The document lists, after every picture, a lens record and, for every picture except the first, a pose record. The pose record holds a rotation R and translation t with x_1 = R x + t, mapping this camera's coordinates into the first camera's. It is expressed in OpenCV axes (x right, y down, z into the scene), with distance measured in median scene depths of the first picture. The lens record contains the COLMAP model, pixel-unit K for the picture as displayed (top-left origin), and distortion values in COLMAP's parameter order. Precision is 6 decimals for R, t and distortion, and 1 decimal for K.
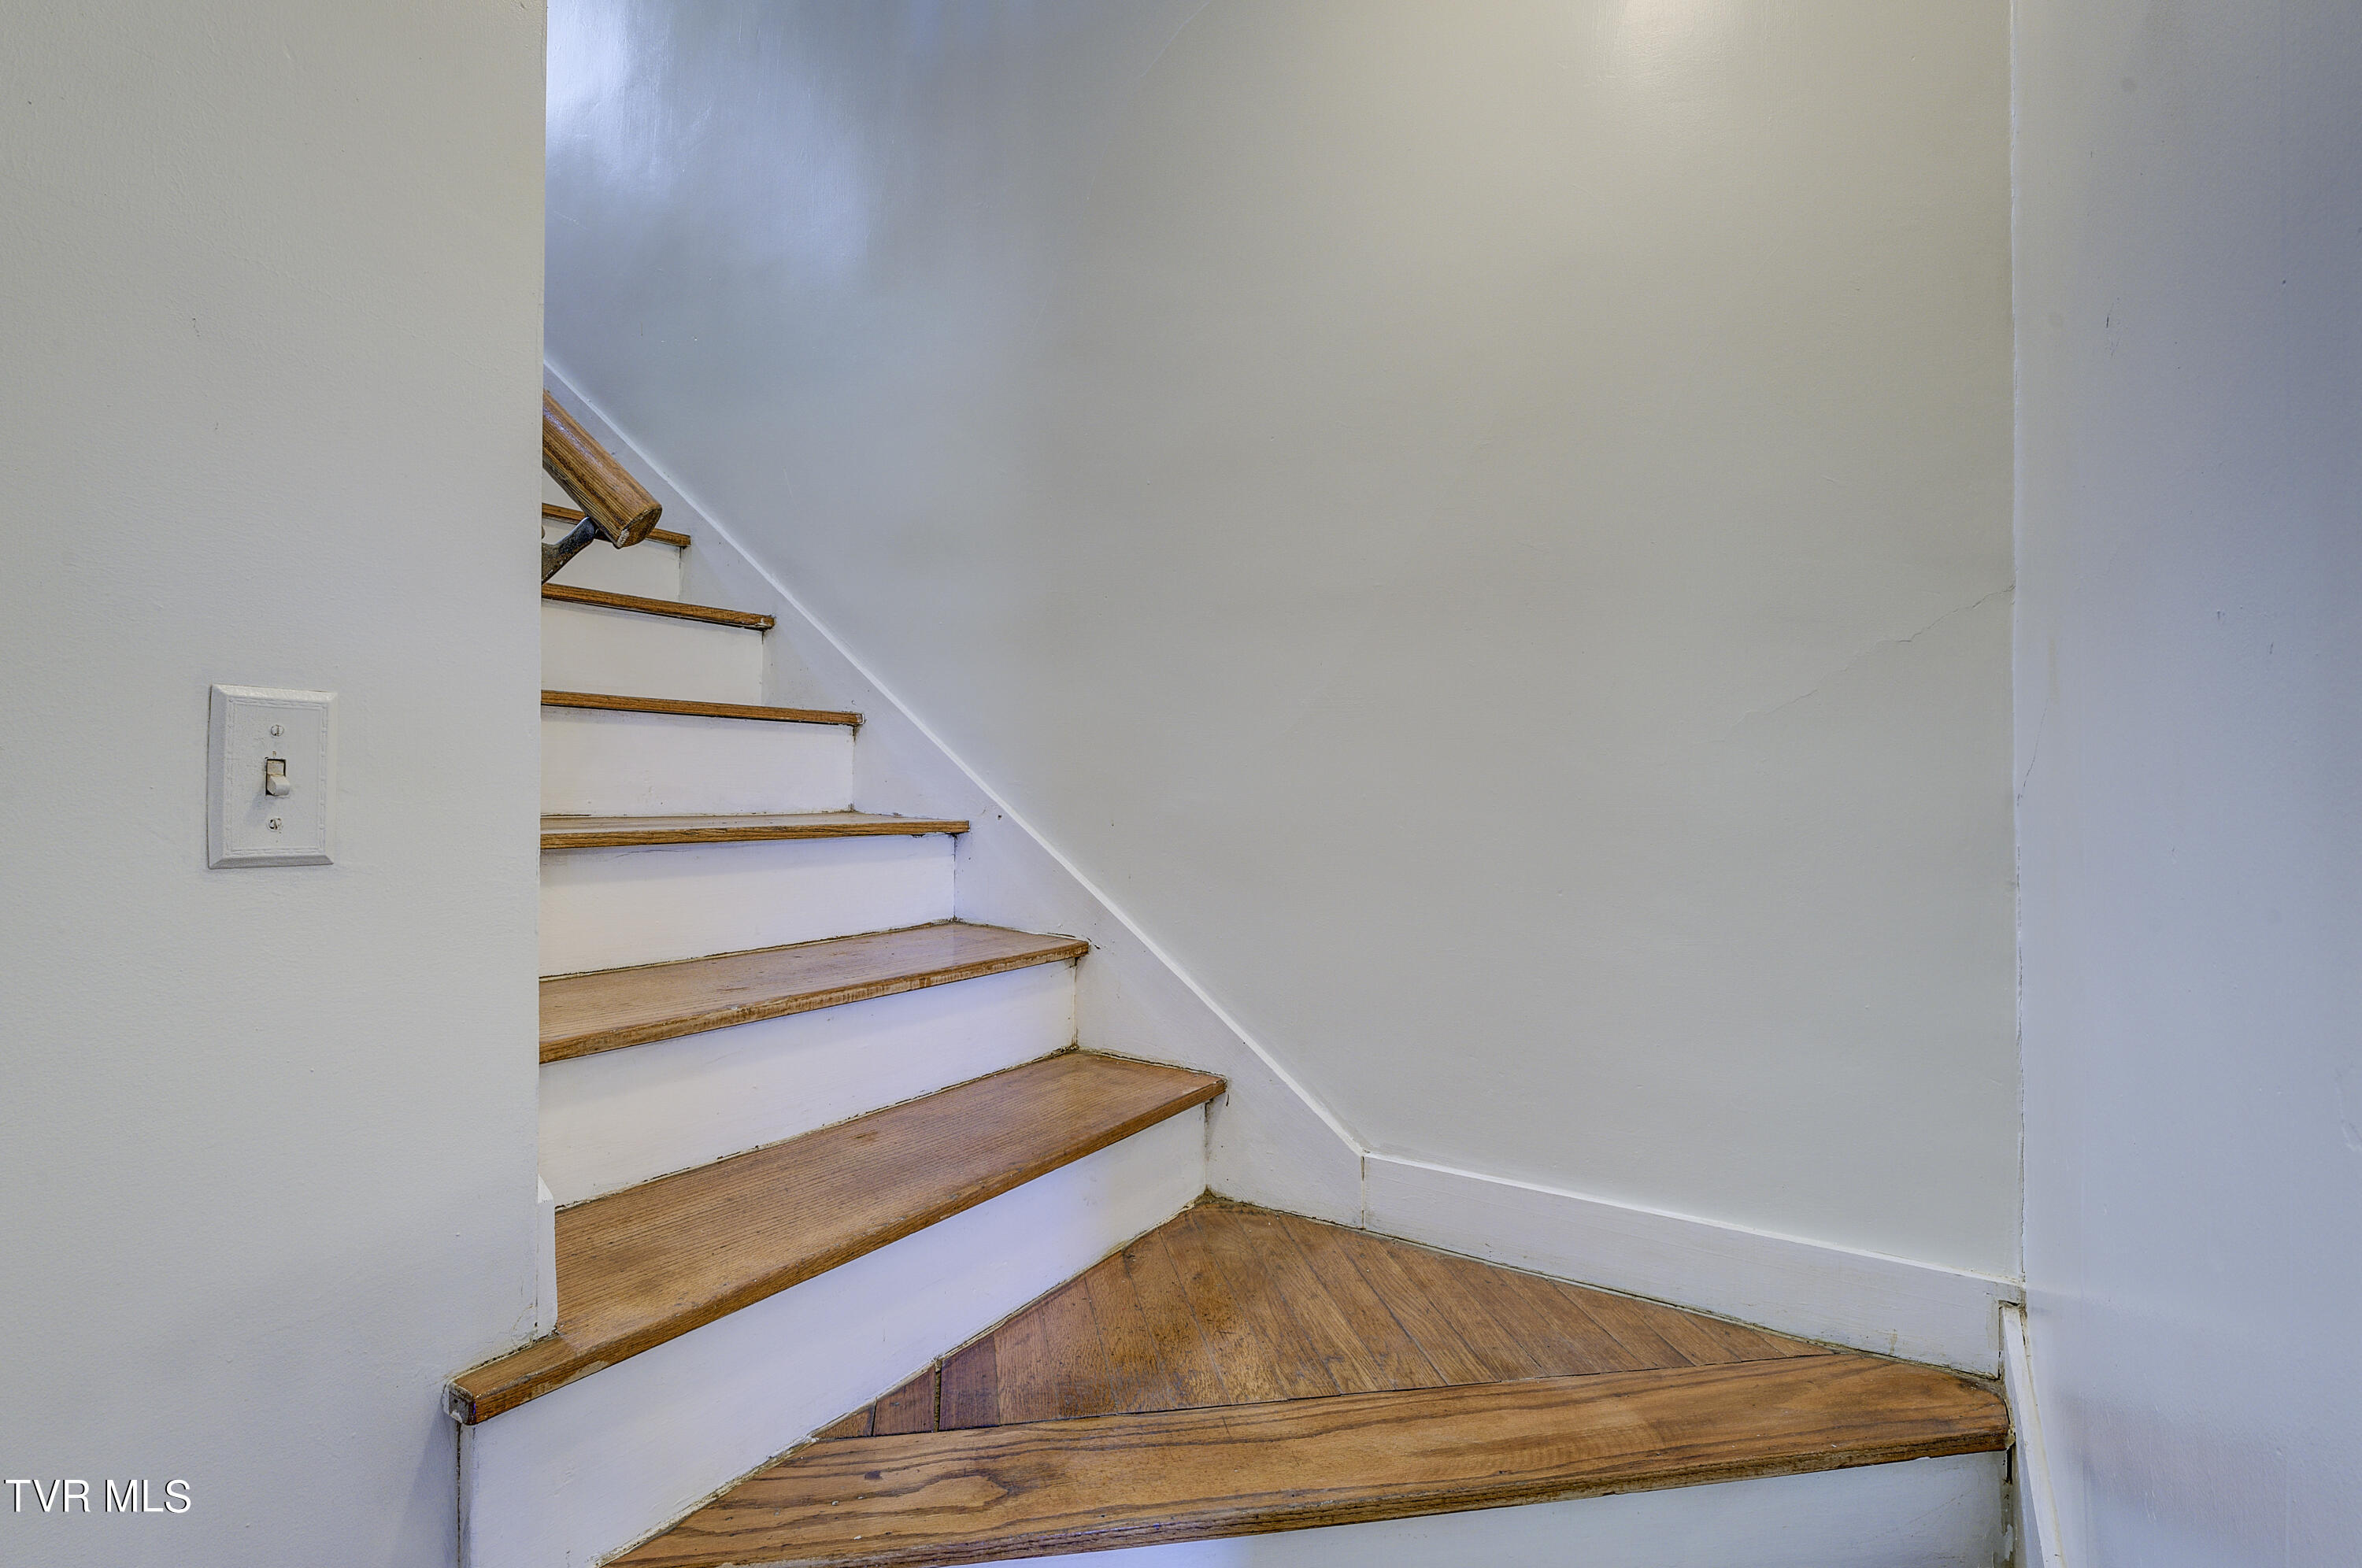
lens RADIAL K [[1172.7, 0, 1181.4], [0, 1172.7, 804.2], [0, 0, 1]] dist [-0.001813, -0.000205]
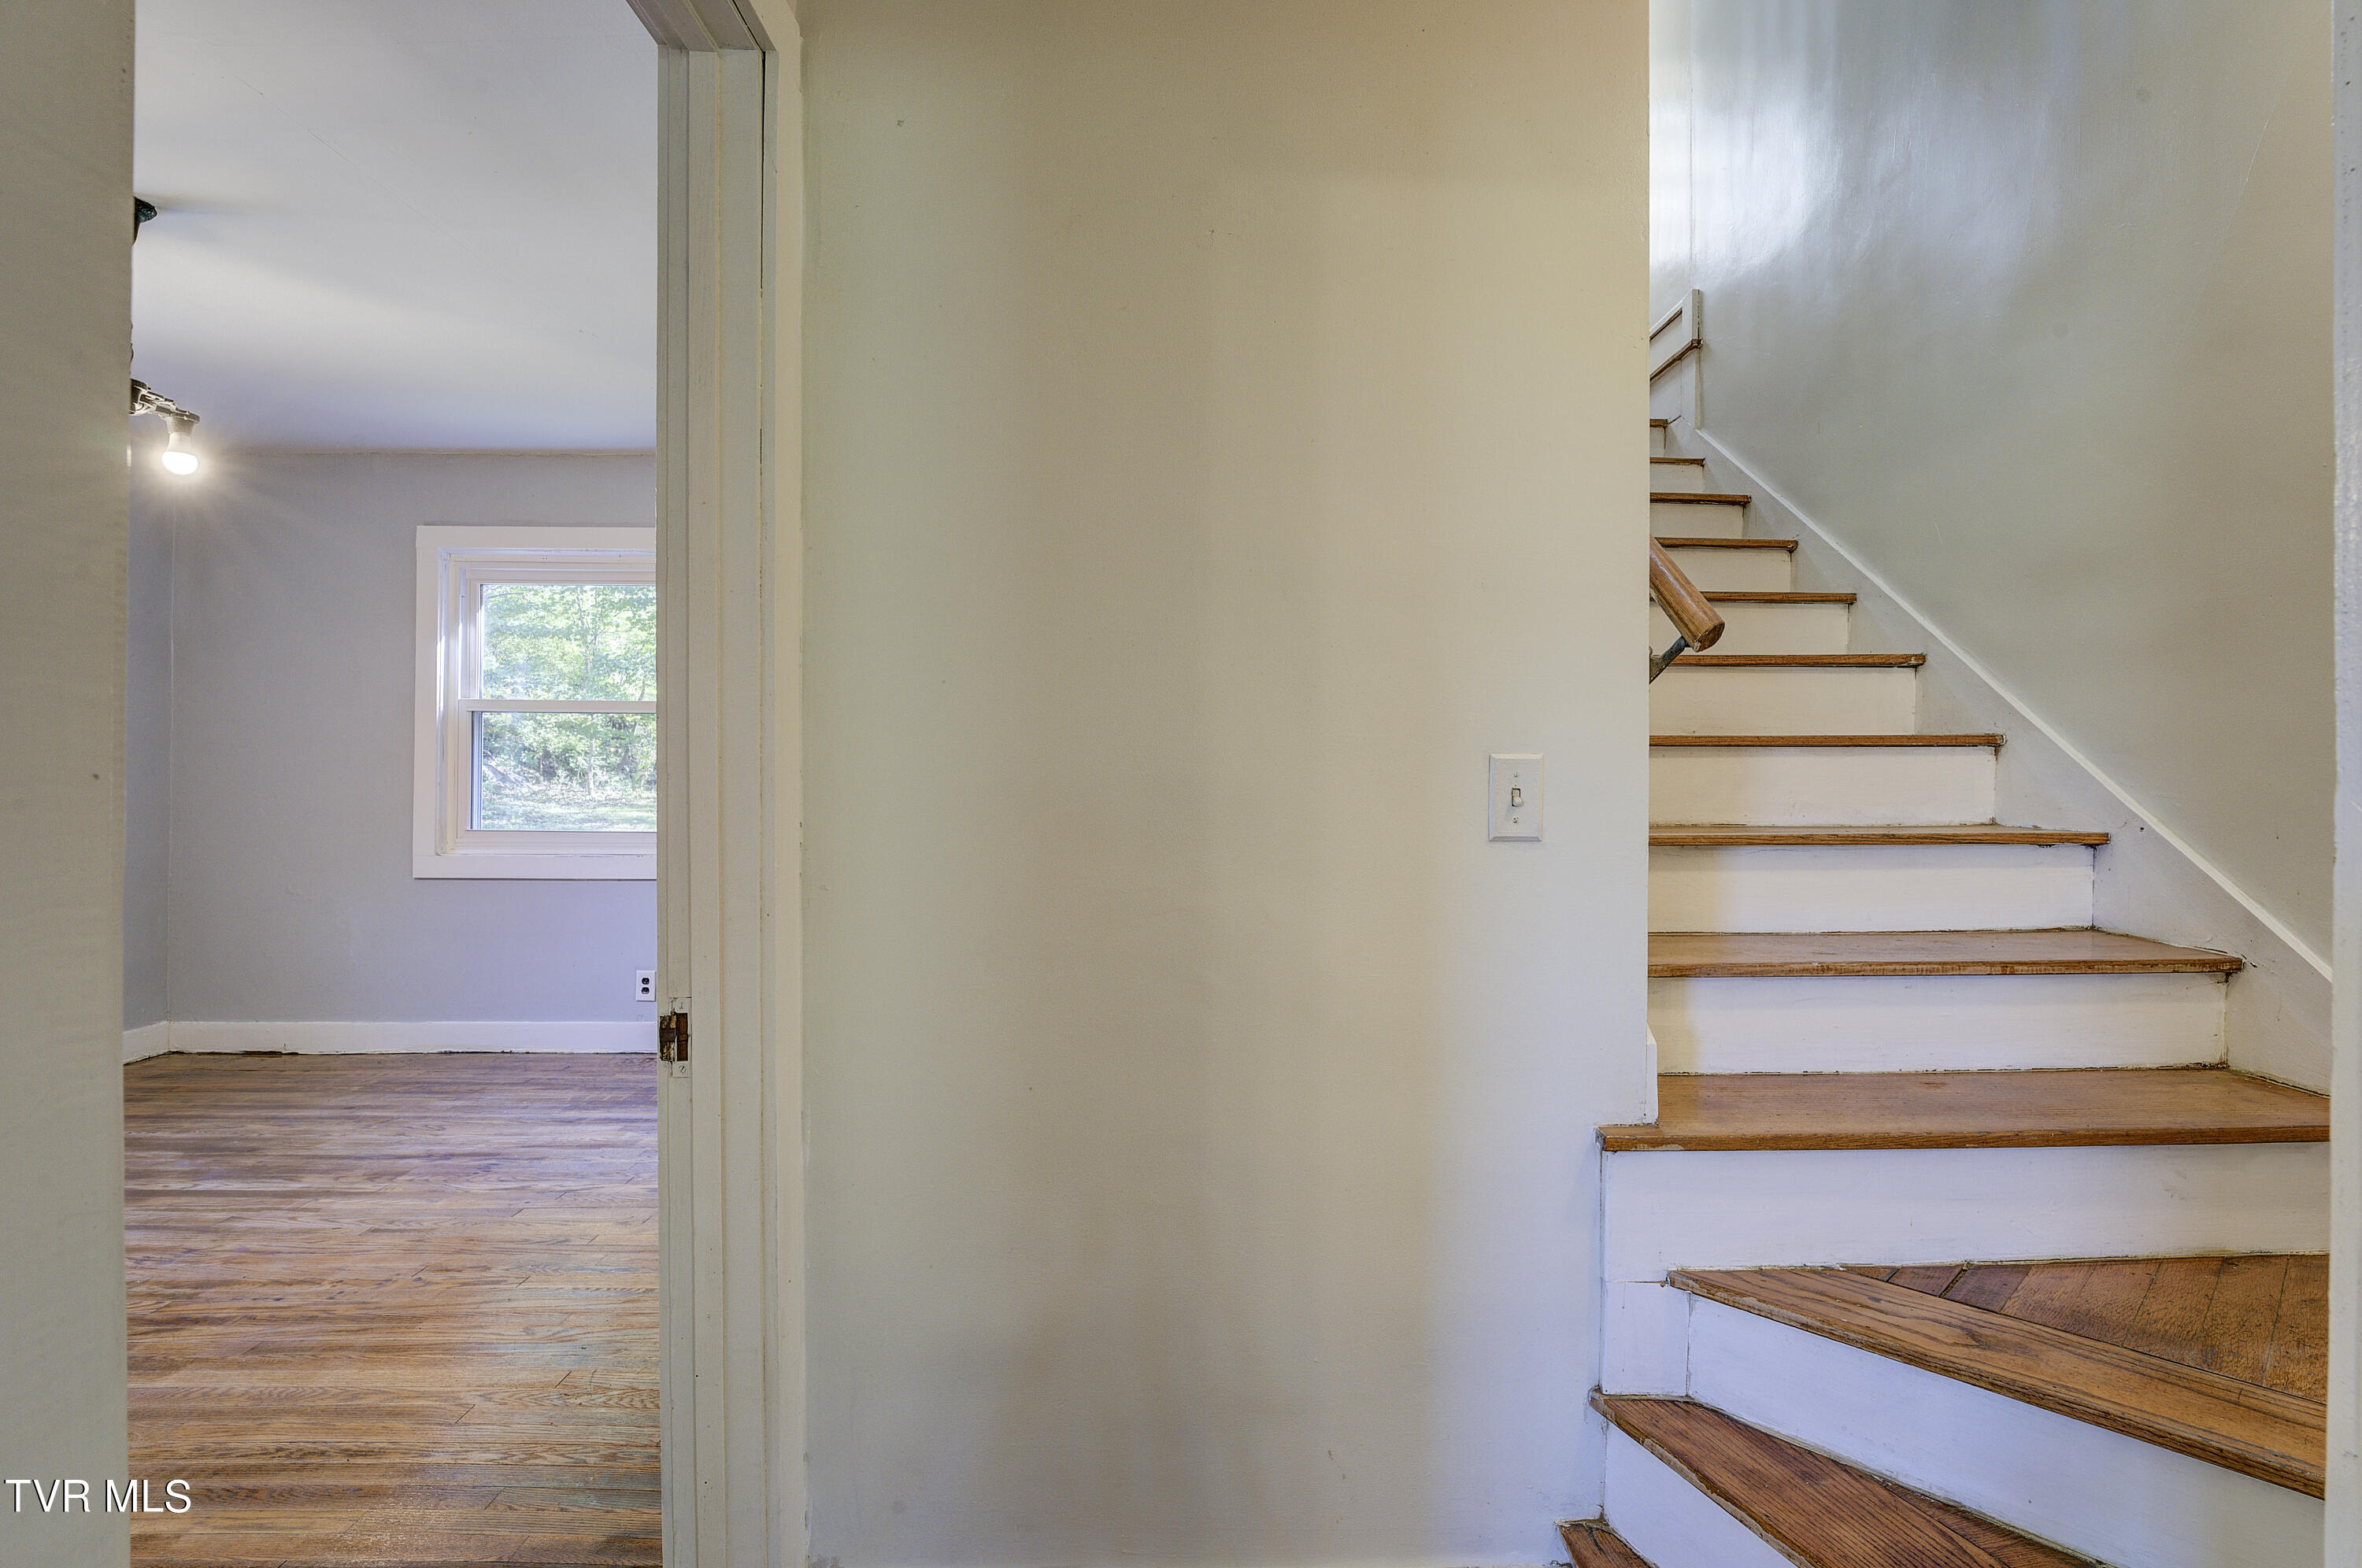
lens RADIAL K [[1111.9, 0, 1180.8], [0, 1111.9, 750.1], [0, 0, 1]] dist [-0.004146, -0.000259]
pose [[0.507112, -0.053142, -0.860241, 0.360369], [-0.006166, 0.997848, -0.065277, 0.014816], [0.861858, 0.038407, 0.505693, -0.290554]]
